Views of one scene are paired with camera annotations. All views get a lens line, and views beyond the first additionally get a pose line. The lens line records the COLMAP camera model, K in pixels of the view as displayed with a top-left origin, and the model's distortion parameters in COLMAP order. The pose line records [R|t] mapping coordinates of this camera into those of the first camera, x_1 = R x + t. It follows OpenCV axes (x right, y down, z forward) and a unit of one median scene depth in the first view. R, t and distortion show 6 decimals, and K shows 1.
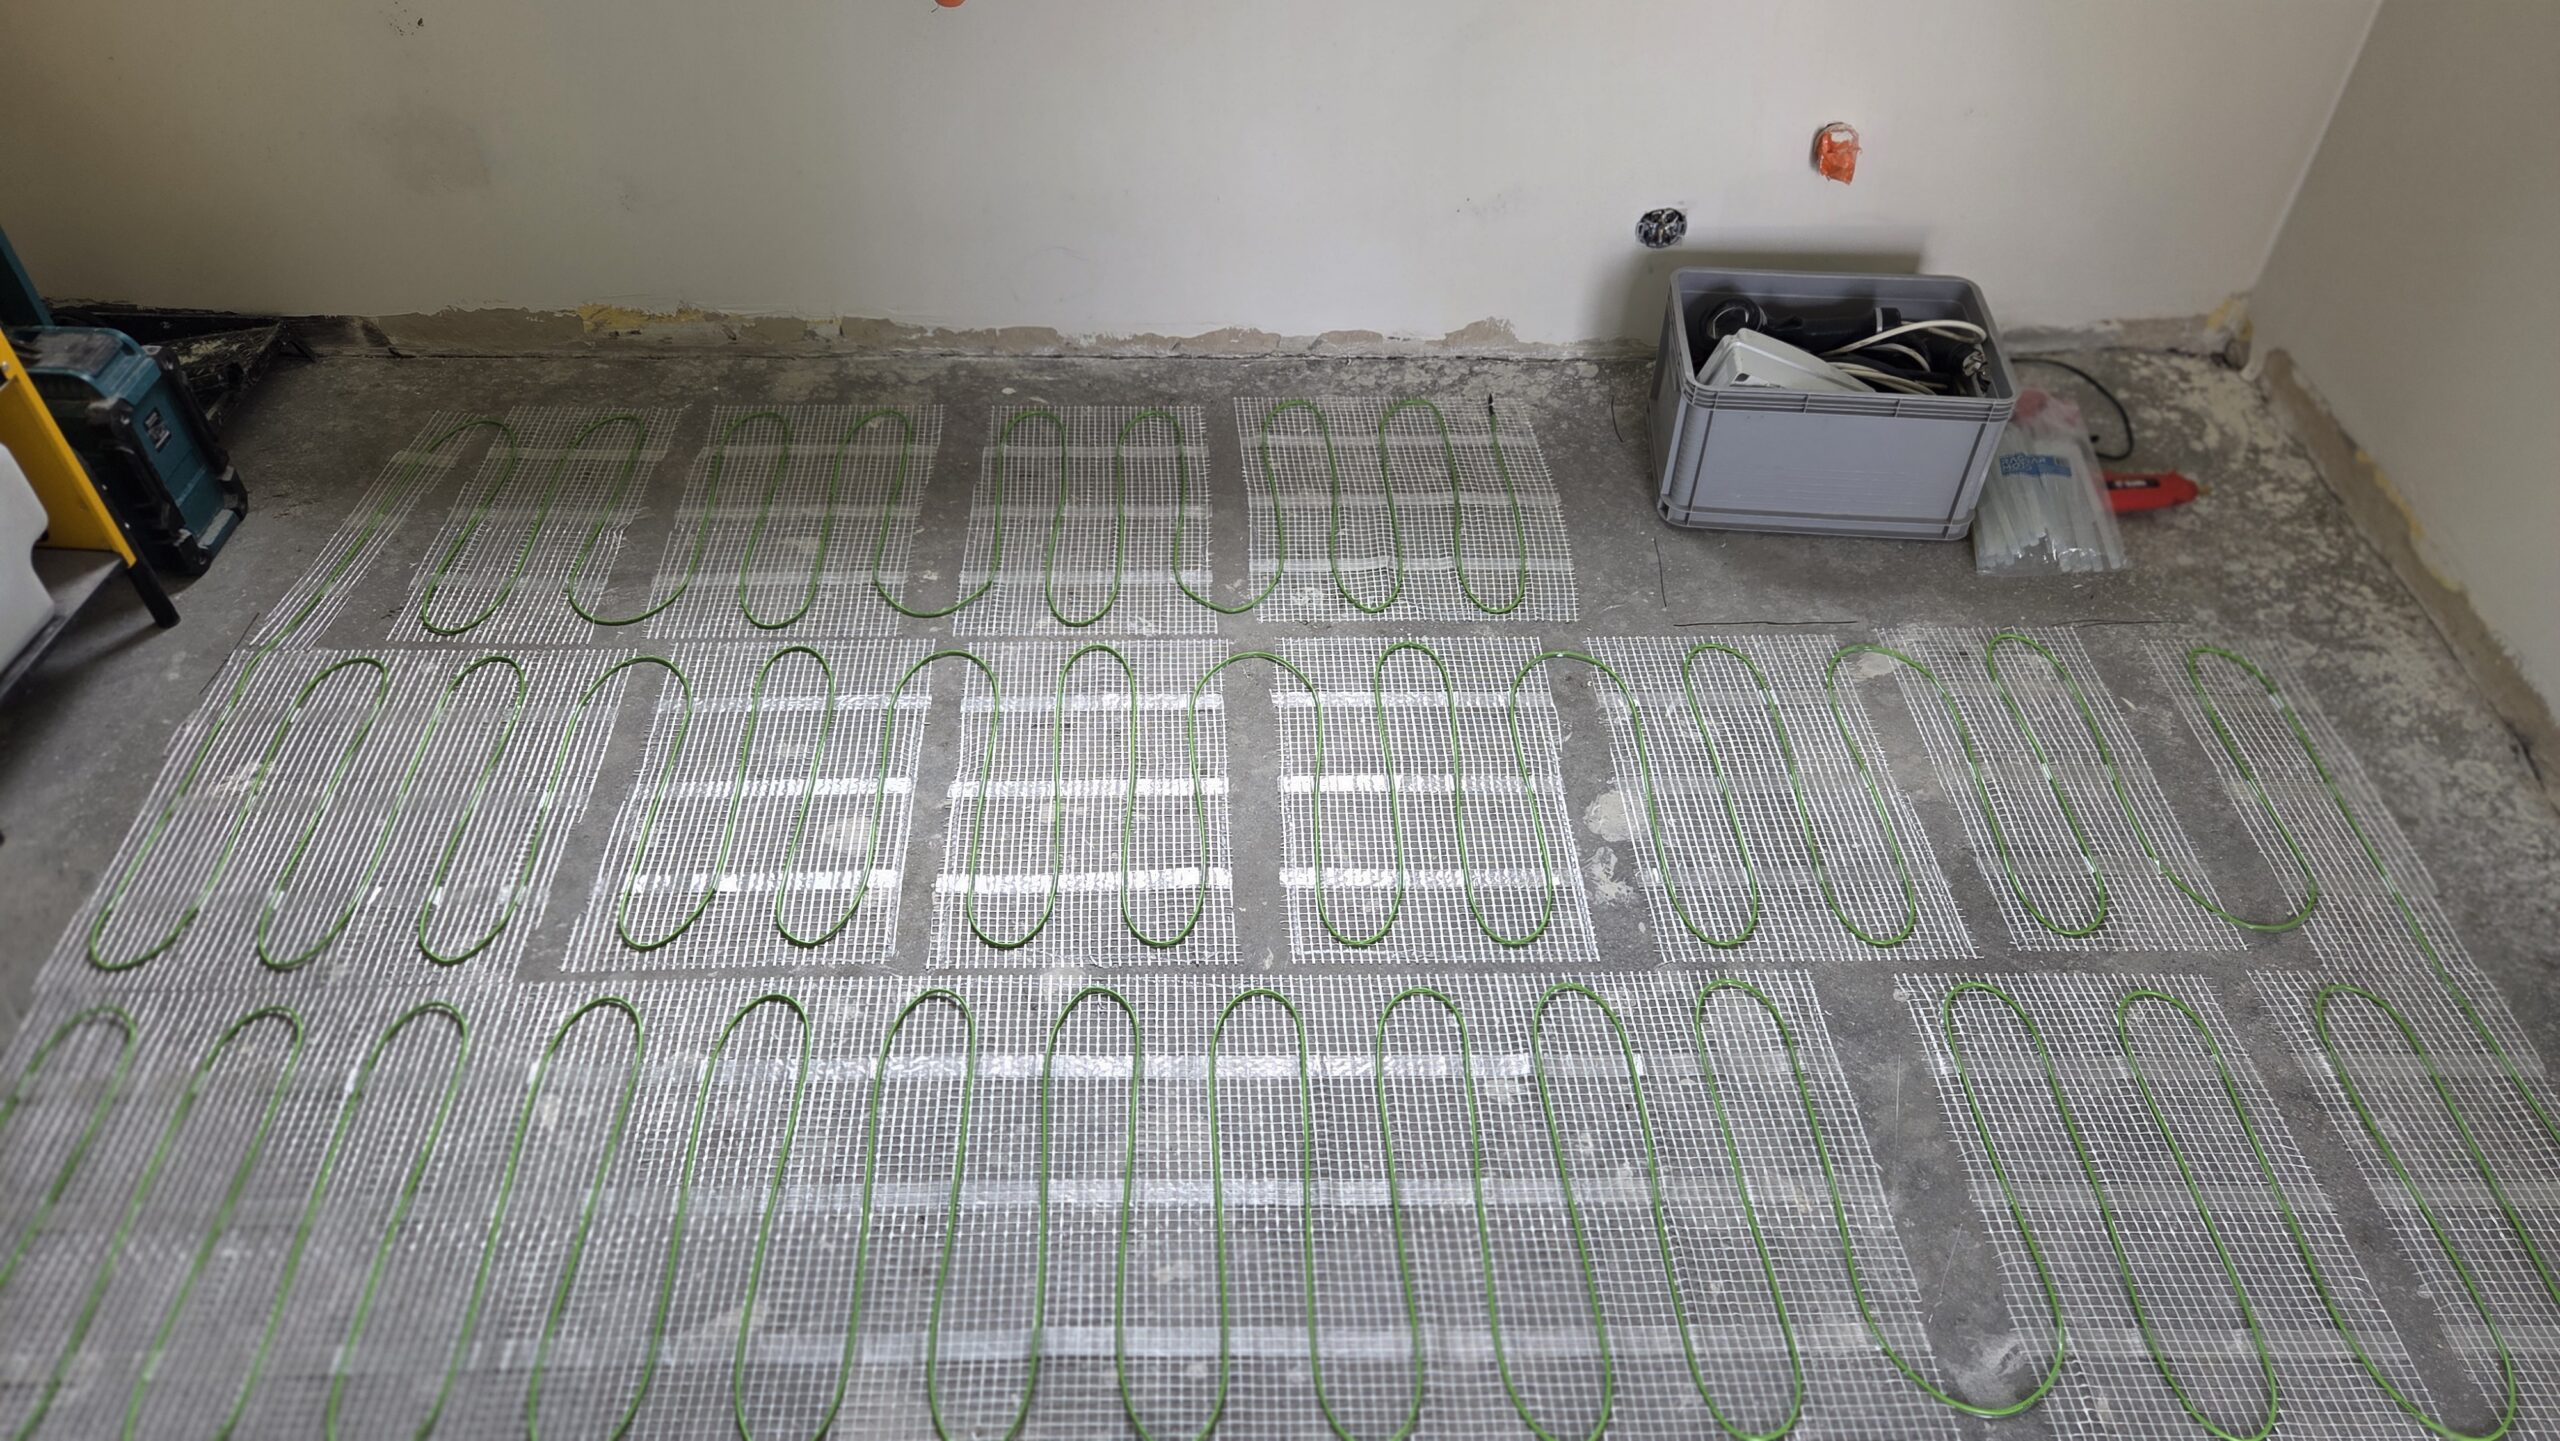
lens RADIAL K [[1691.1, 0, 1272.5], [0, 1691.1, 717.2], [0, 0, 1]] dist [0.039983, -0.033689]
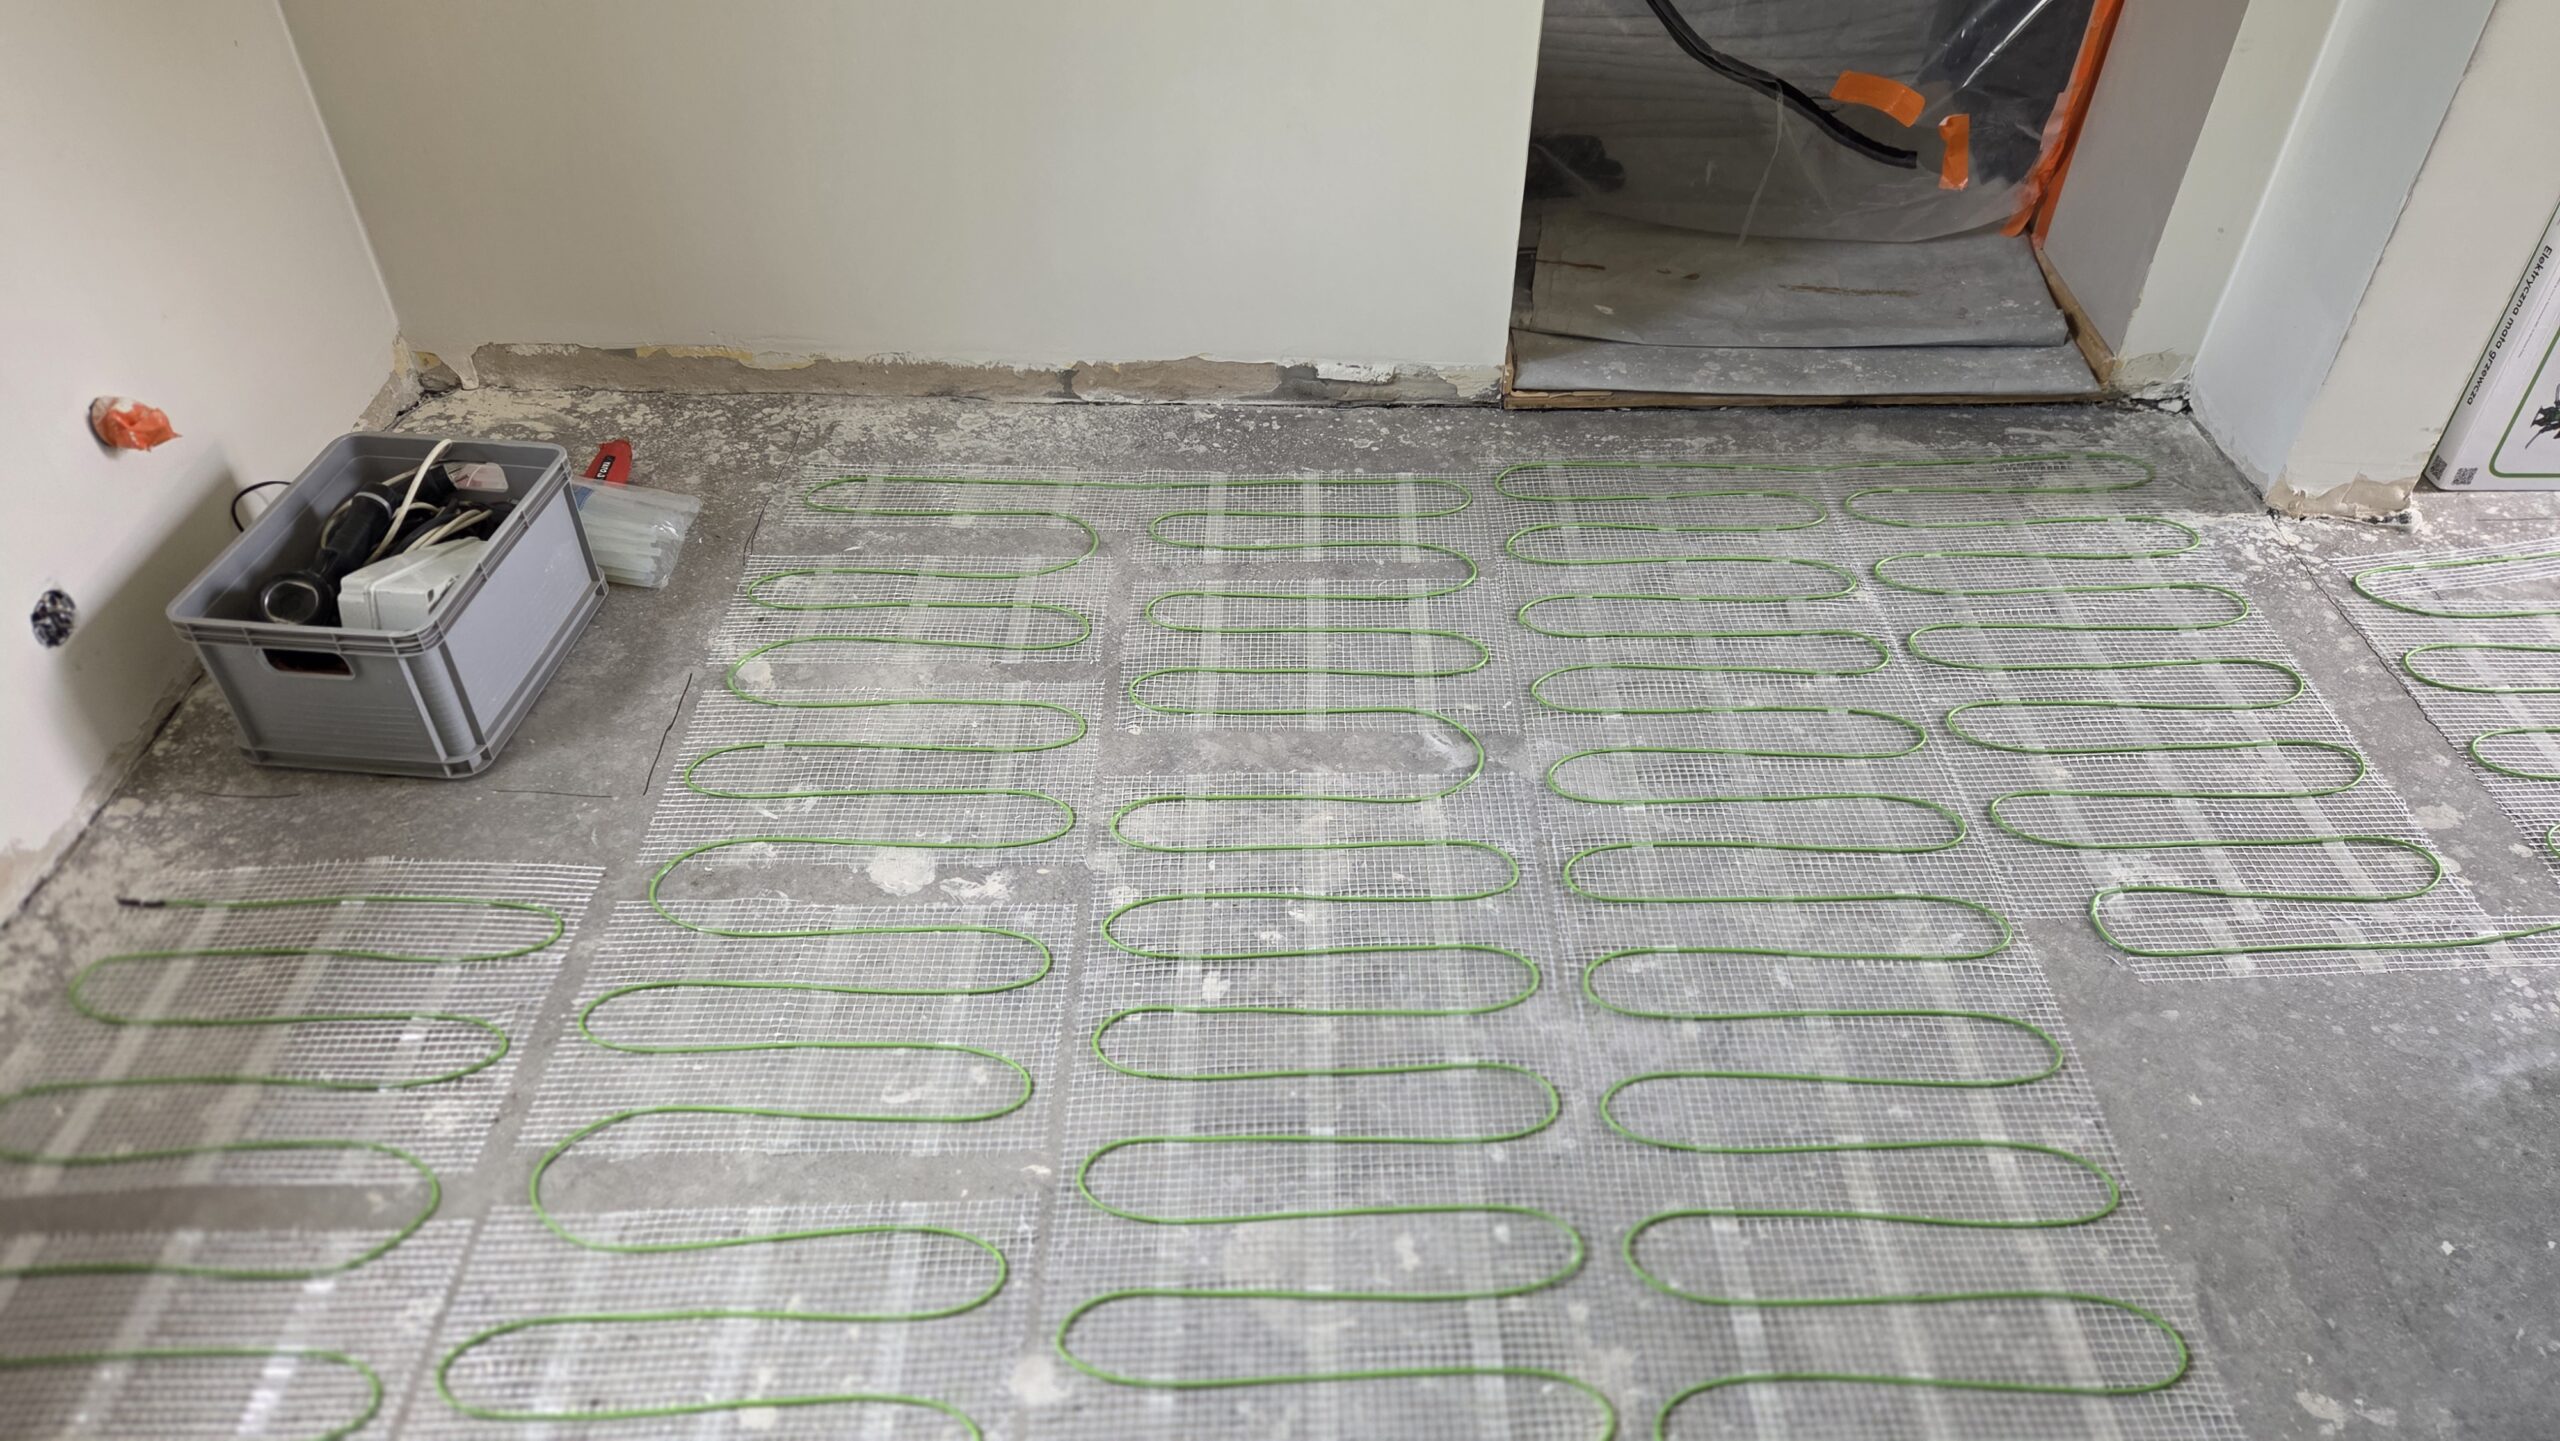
lens RADIAL K [[1691.1, 0, 1277.1], [0, 1691.1, 711.1], [0, 0, 1]] dist [0.039983, -0.033689]
pose [[0.018472, -0.648783, 0.760750, -0.427385], [0.690752, 0.558381, 0.459426, -0.260609], [-0.722856, 0.517003, 0.458462, 0.278790]]
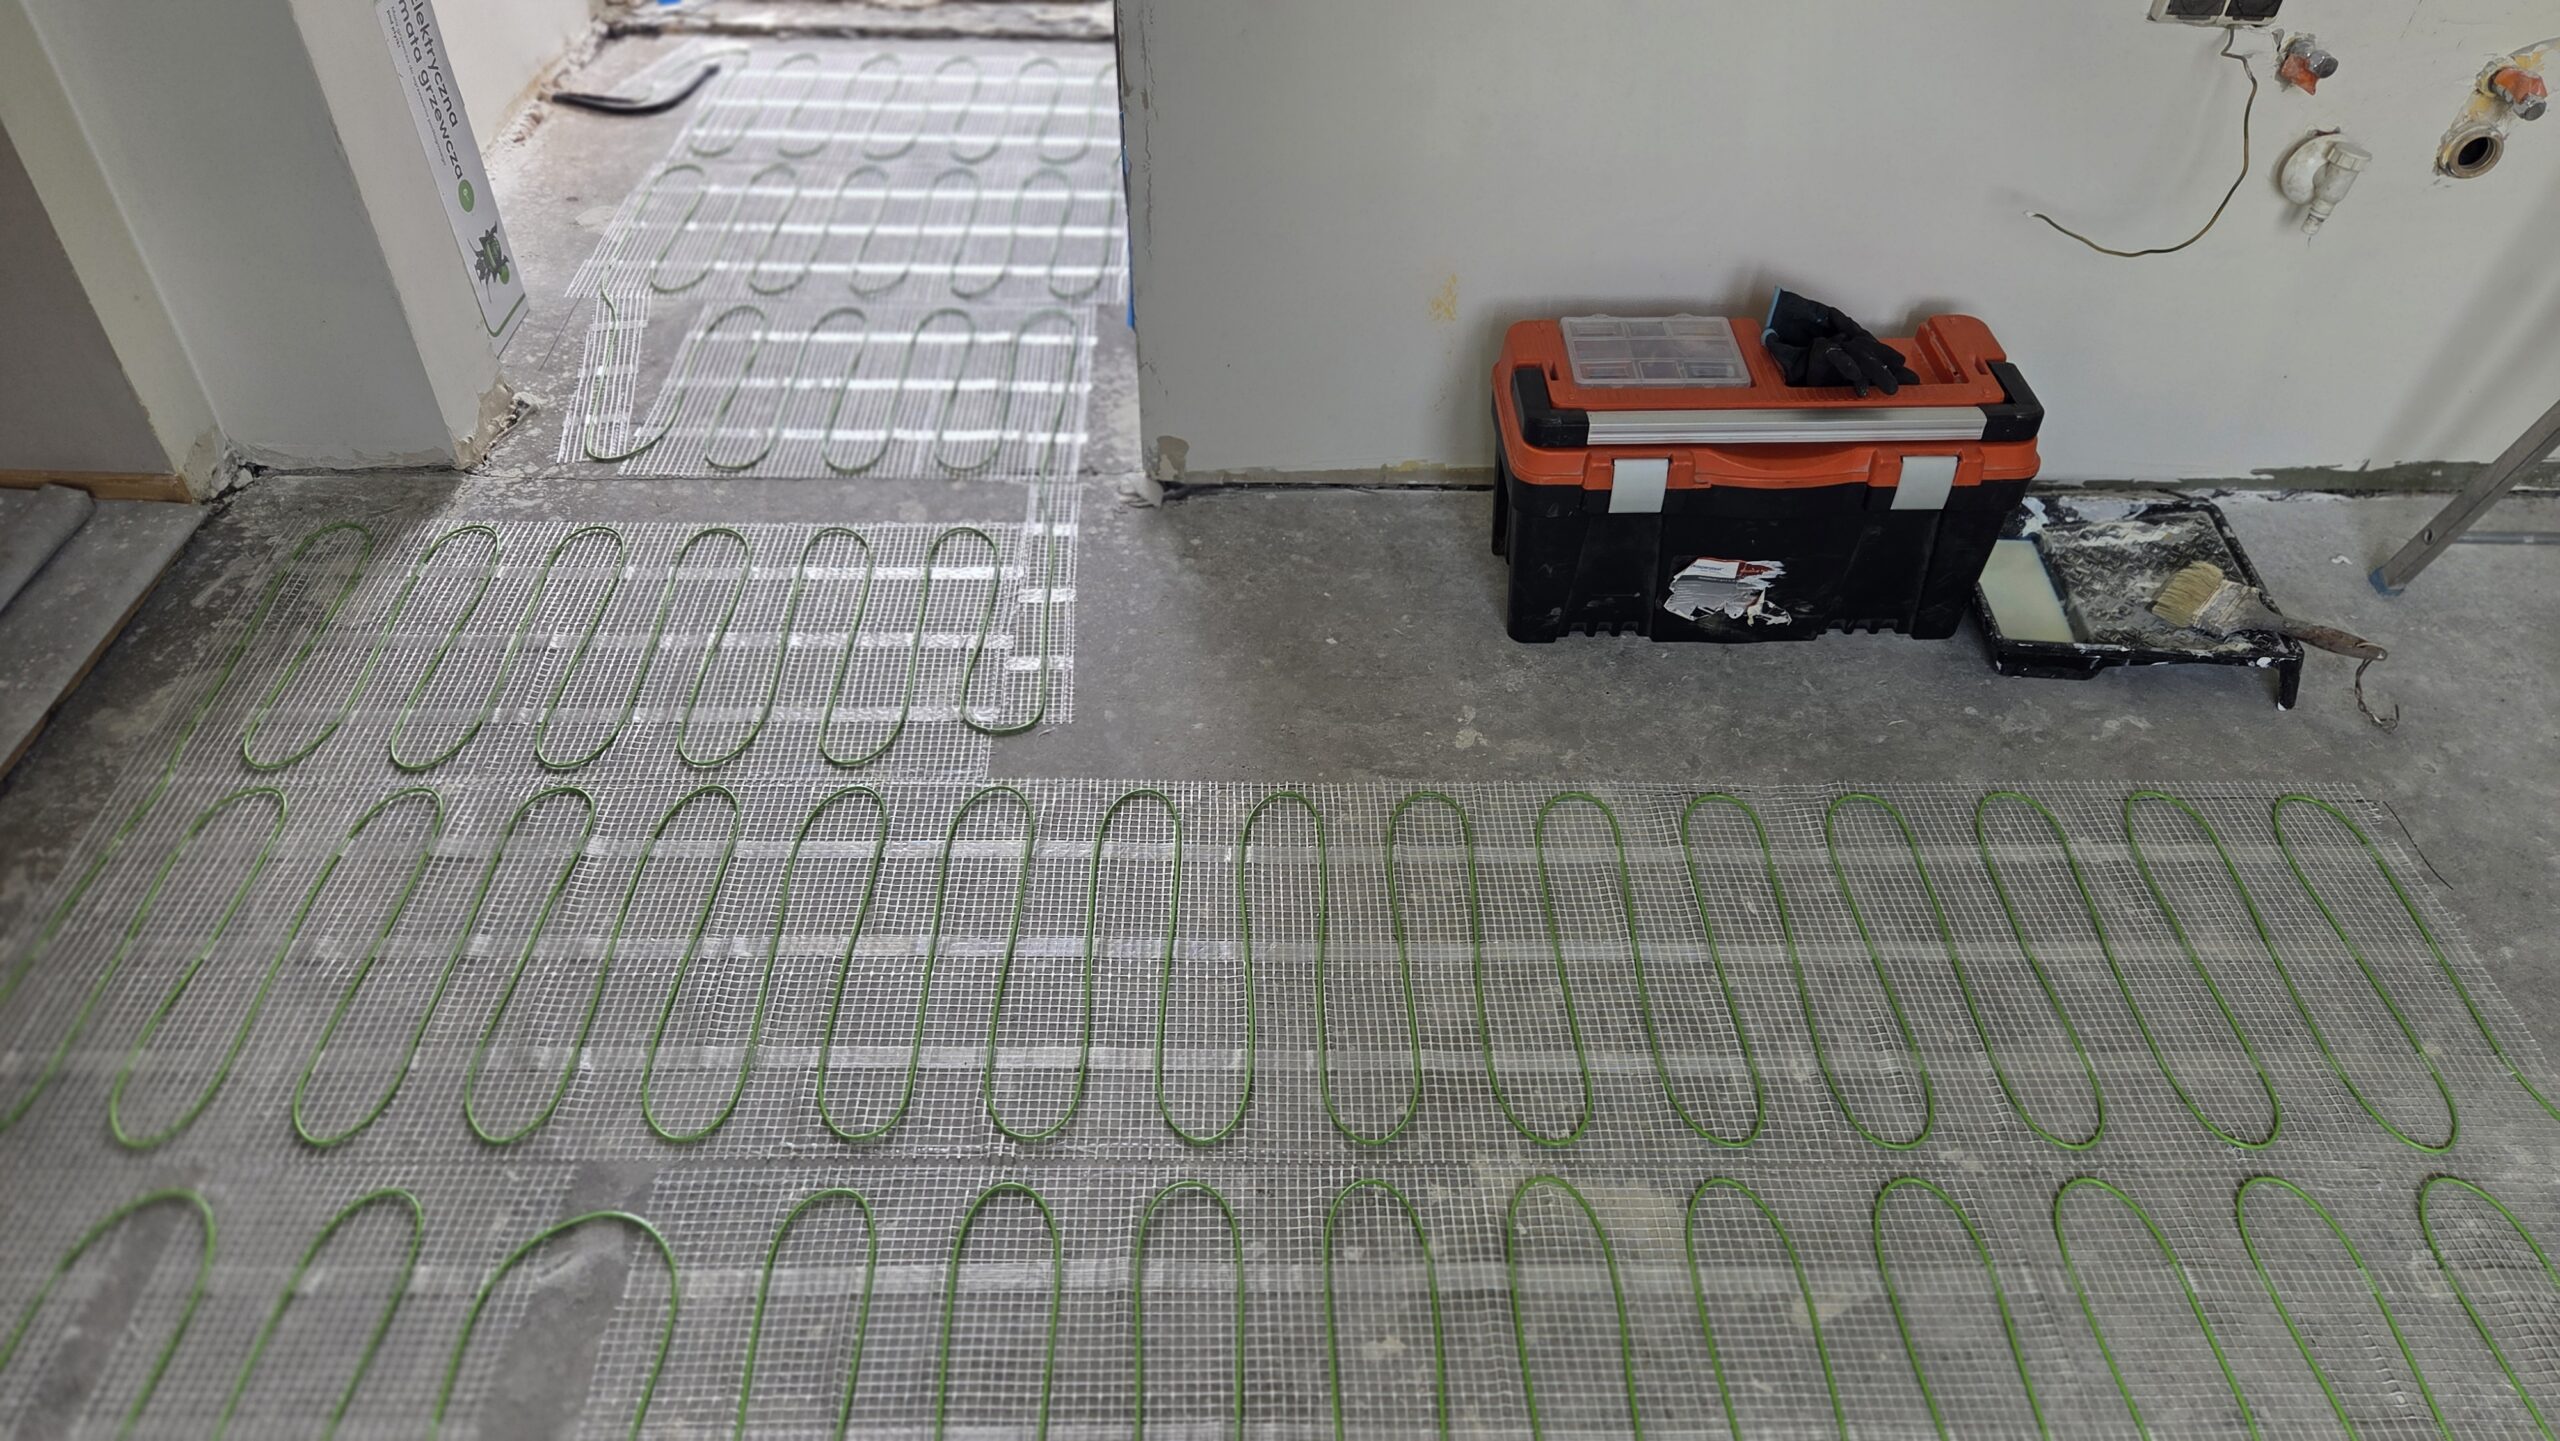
lens RADIAL K [[1691.1, 0, 1285.2], [0, 1691.1, 710.4], [0, 0, 1]] dist [0.039983, -0.033689]
pose [[-0.999870, -0.016109, -0.001027, 0.001160], [-0.002390, 0.084826, 0.996393, -0.439546], [-0.015964, 0.996266, -0.084853, 0.489701]]
